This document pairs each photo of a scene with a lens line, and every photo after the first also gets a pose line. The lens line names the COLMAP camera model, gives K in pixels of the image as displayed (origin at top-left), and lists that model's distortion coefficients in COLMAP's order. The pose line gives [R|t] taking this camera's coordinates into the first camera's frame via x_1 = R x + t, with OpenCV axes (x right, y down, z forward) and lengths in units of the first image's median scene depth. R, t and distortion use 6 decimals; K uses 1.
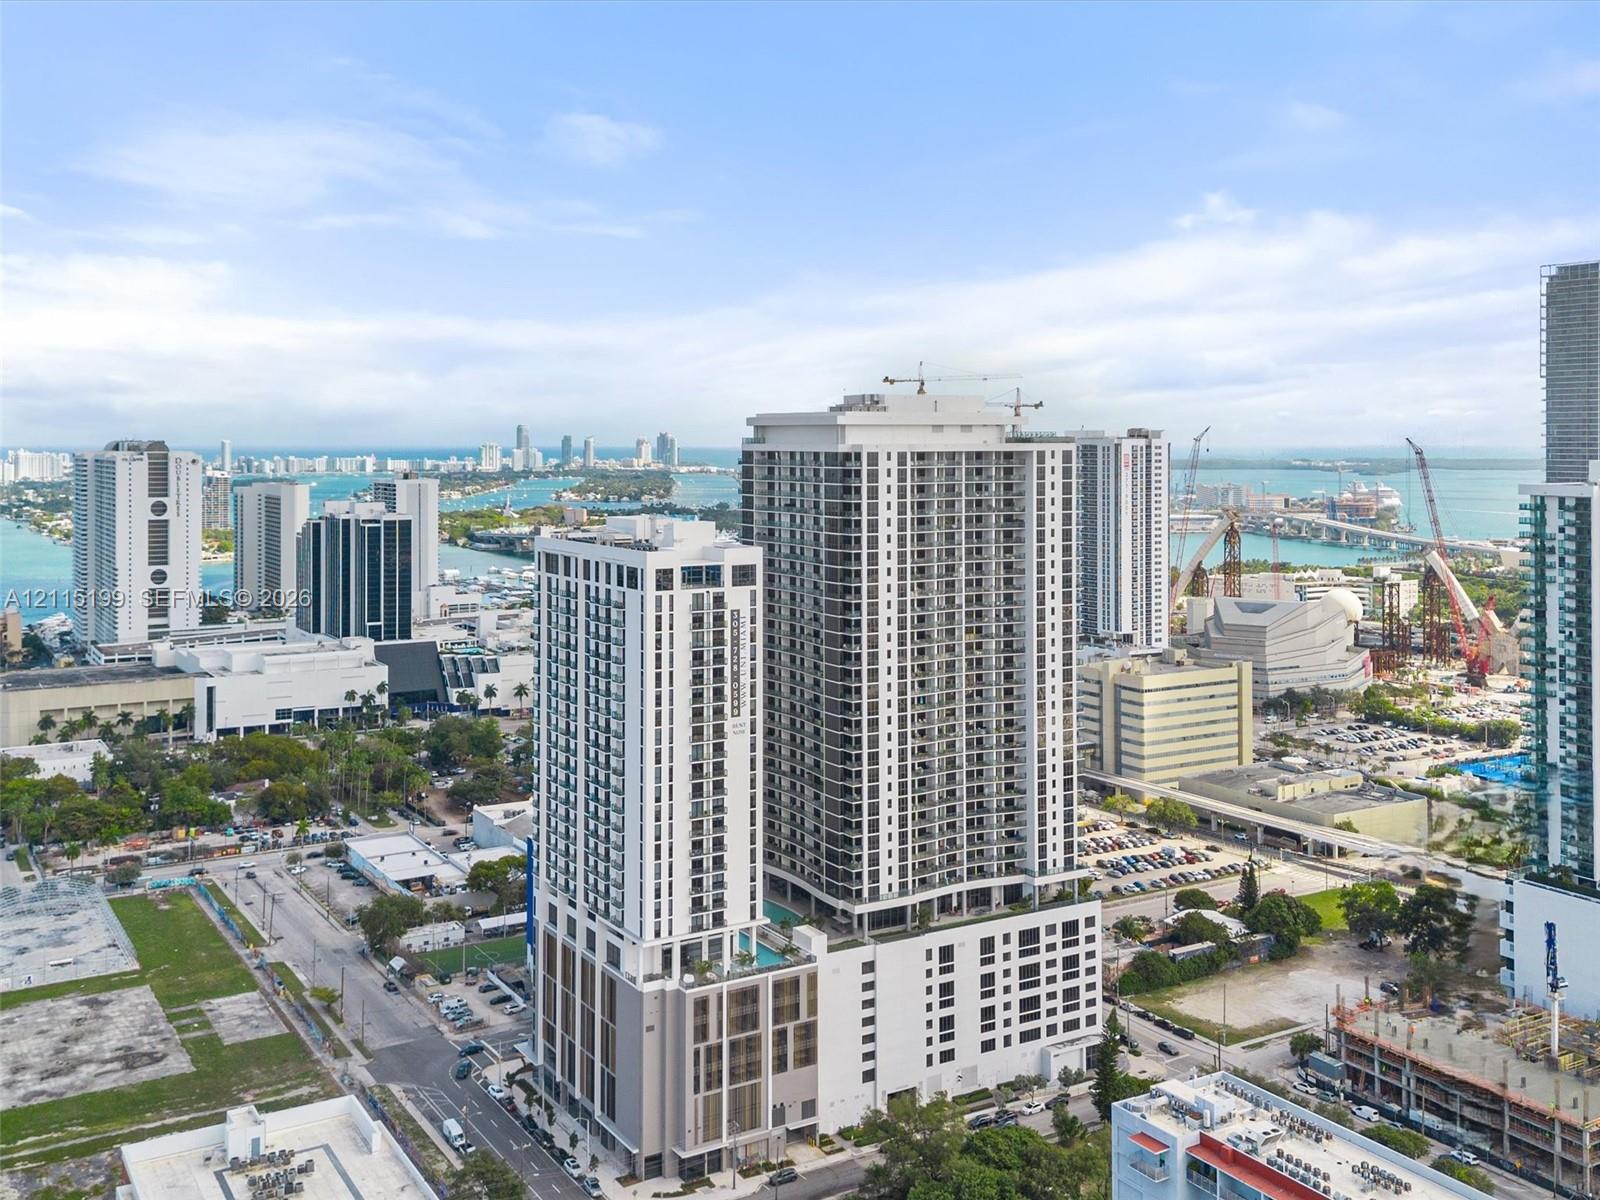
lens RADIAL K [[1564.3, 0, 800.0], [0, 1564.3, 600.0], [0, 0, 1]] dist [0.009091, 0.005652]
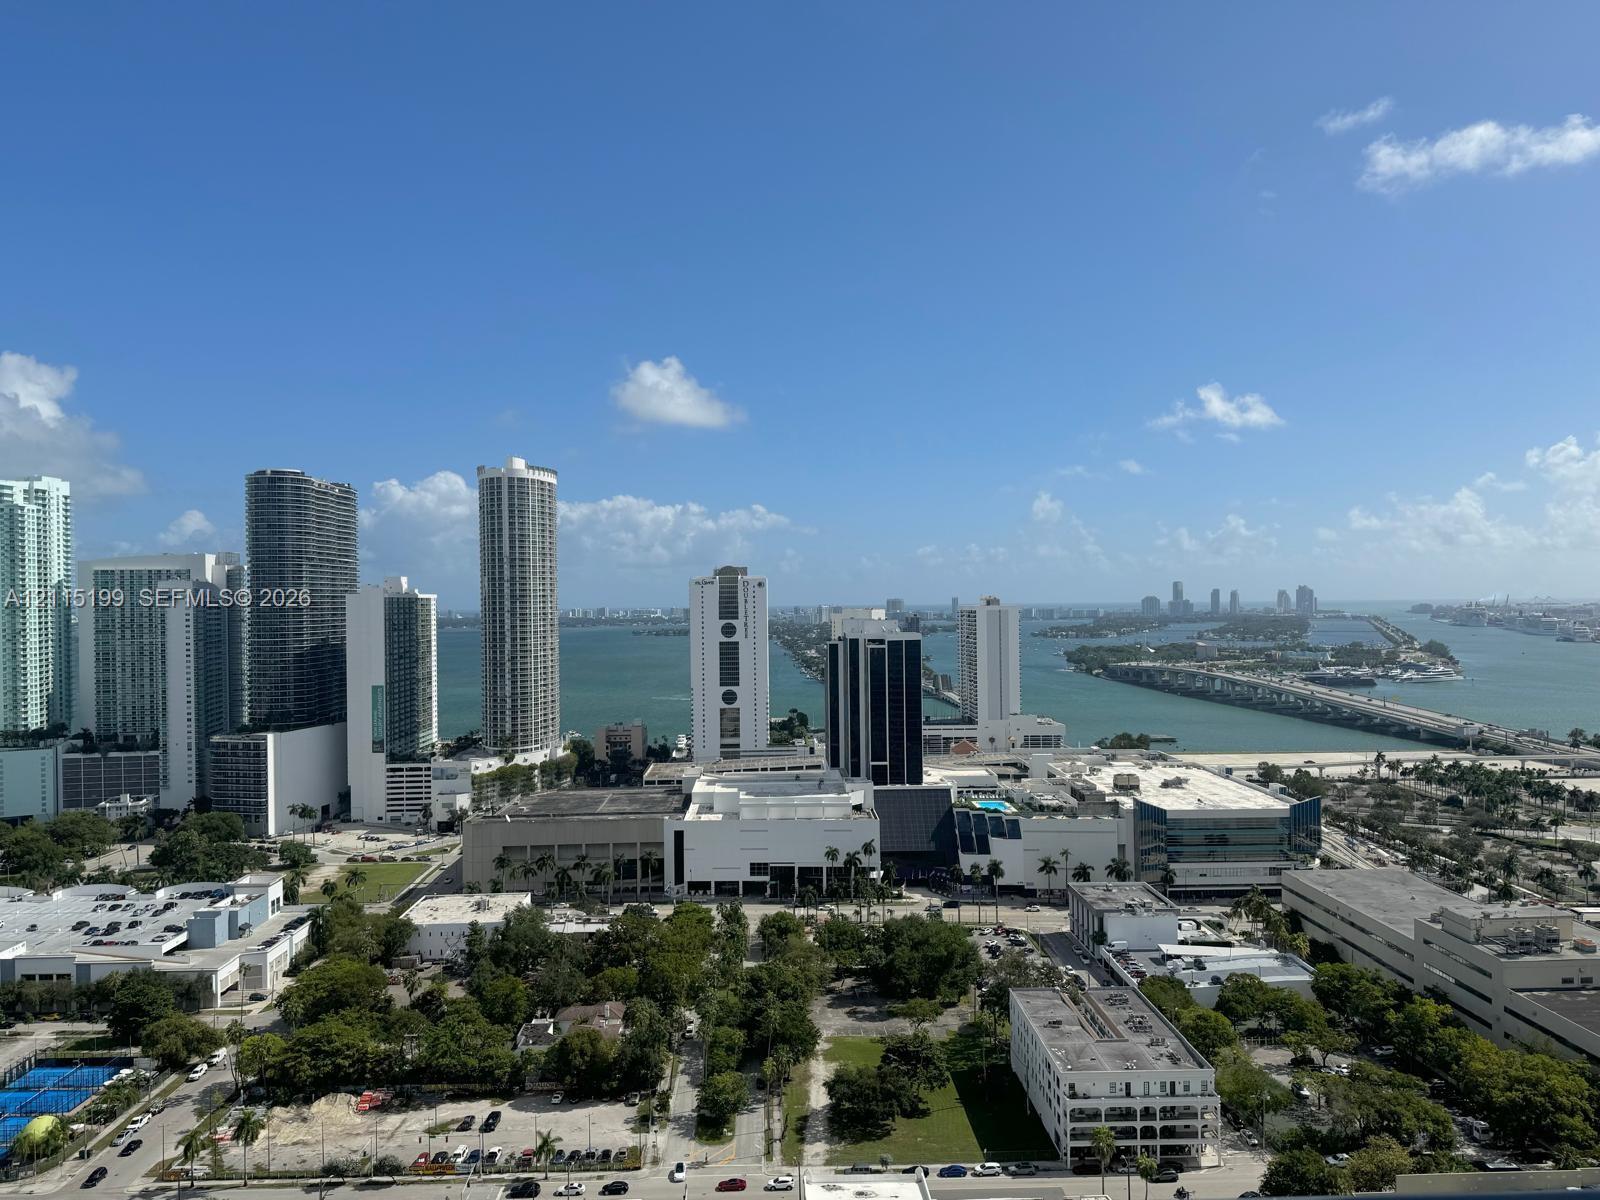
lens RADIAL K [[1088.9, 0, 808.0], [0, 1088.9, 609.3], [0, 0, 1]] dist [0.063456, -0.000396]
pose [[0.871957, -0.006724, -0.489536, -0.019041], [-0.039749, 0.995632, -0.084476, -0.016368], [0.487966, 0.093118, 0.867881, 0.470863]]
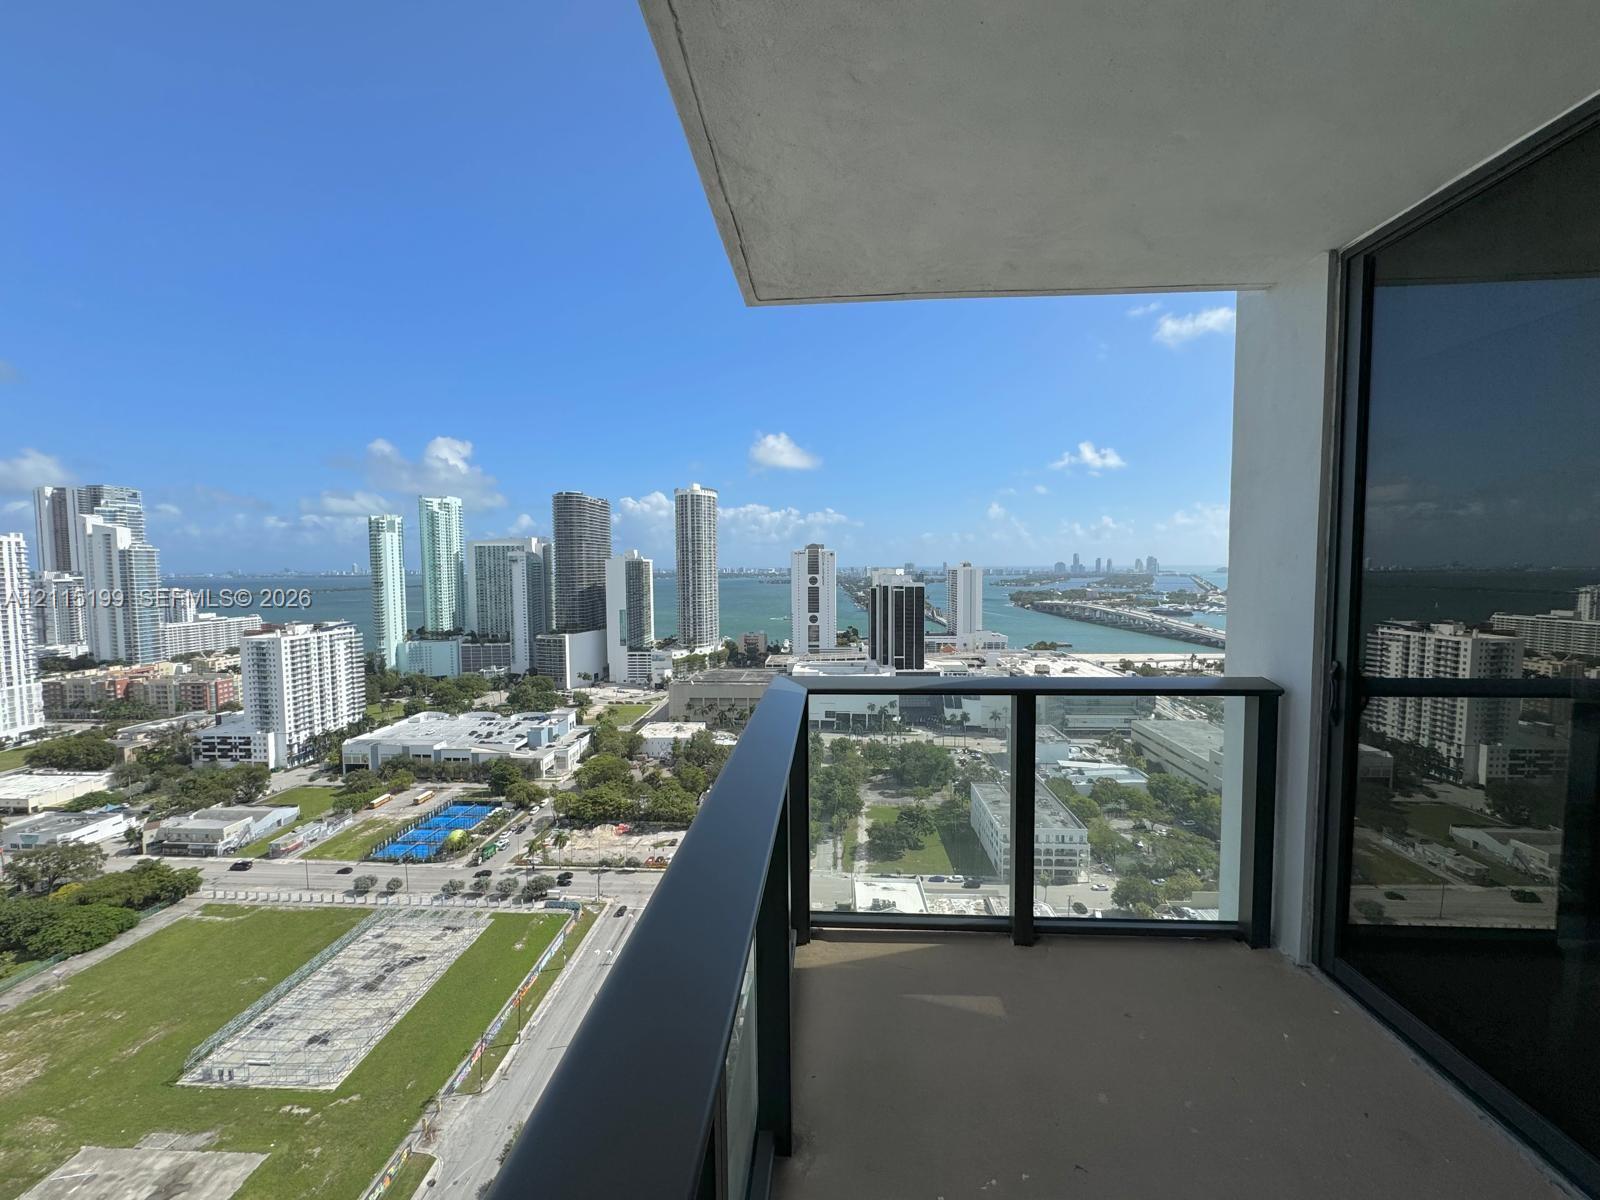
lens RADIAL K [[636.0, 0, 791.0], [0, 636.0, 595.1], [0, 0, 1]] dist [0.001027, 0.000110]
pose [[0.815686, 0.021050, -0.578111, -0.010344], [-0.052897, 0.997865, -0.038302, -0.014815], [0.576071, 0.061822, 0.815058, 0.454068]]
